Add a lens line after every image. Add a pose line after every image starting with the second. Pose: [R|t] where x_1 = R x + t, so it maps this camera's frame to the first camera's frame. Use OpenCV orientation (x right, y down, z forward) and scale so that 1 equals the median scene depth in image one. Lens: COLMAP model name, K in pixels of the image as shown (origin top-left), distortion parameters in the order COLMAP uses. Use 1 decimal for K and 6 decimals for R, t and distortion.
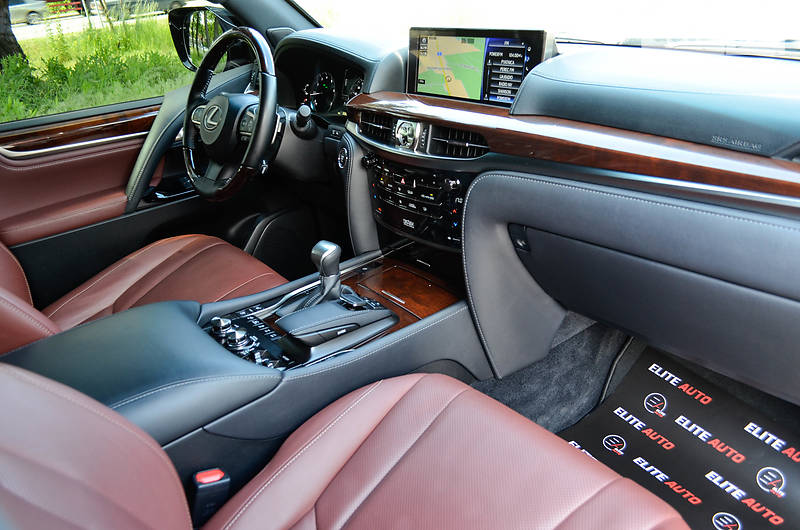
lens RADIAL K [[621.1, 0, 400.0], [0, 621.1, 265.0], [0, 0, 1]] dist [0.007399, 0.003276]
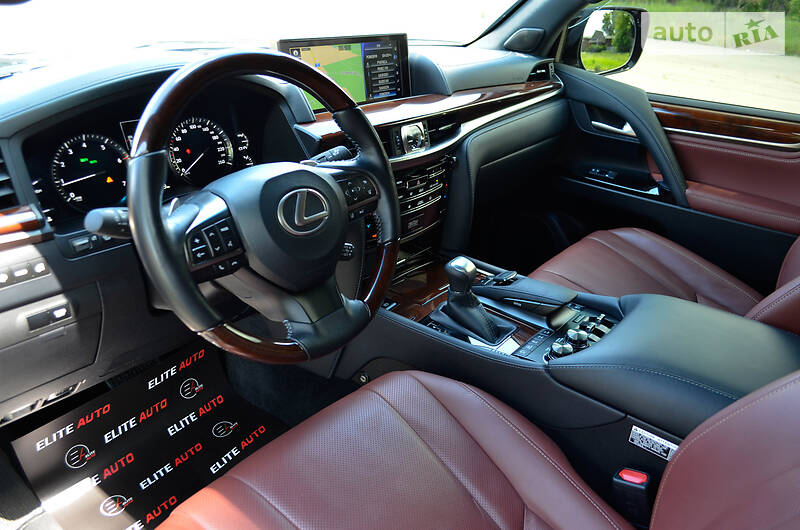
lens RADIAL K [[621.1, 0, 400.0], [0, 621.1, 265.0], [0, 0, 1]] dist [0.007399, 0.003276]
pose [[-0.186830, -0.362058, 0.913241, -0.987398], [0.389867, 0.825945, 0.407208, -0.457159], [-0.901719, 0.432122, -0.013157, 1.112943]]
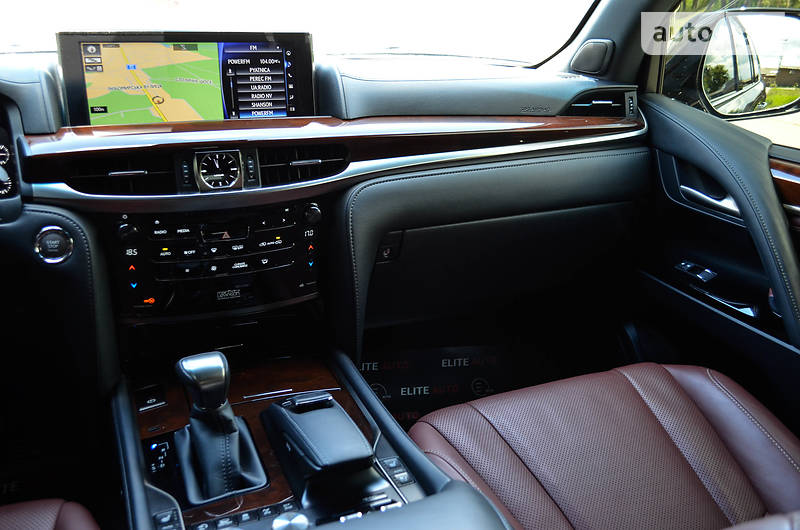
lens RADIAL K [[709.8, 0, 400.0], [0, 709.8, 265.0], [0, 0, 1]] dist [-0.013432, -0.010017]
pose [[0.284916, -0.261436, 0.922212, -0.698315], [0.368487, 0.918032, 0.146407, -0.150853], [-0.884896, 0.298109, 0.357898, 0.553353]]
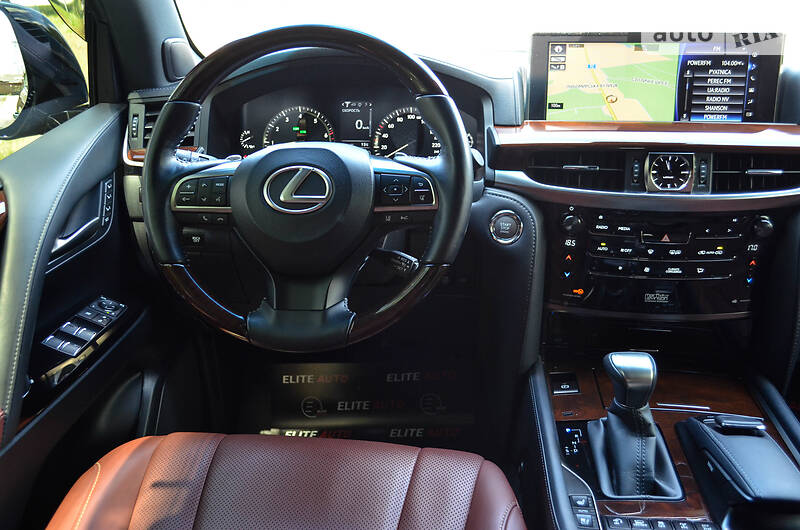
lens RADIAL K [[709.8, 0, 400.0], [0, 709.8, 265.0], [0, 0, 1]] dist [-0.013432, -0.010017]
pose [[0.722955, -0.182000, 0.666493, -0.752614], [0.255420, 0.966742, -0.013069, -0.173883], [-0.641948, 0.179685, 0.745397, 0.612375]]
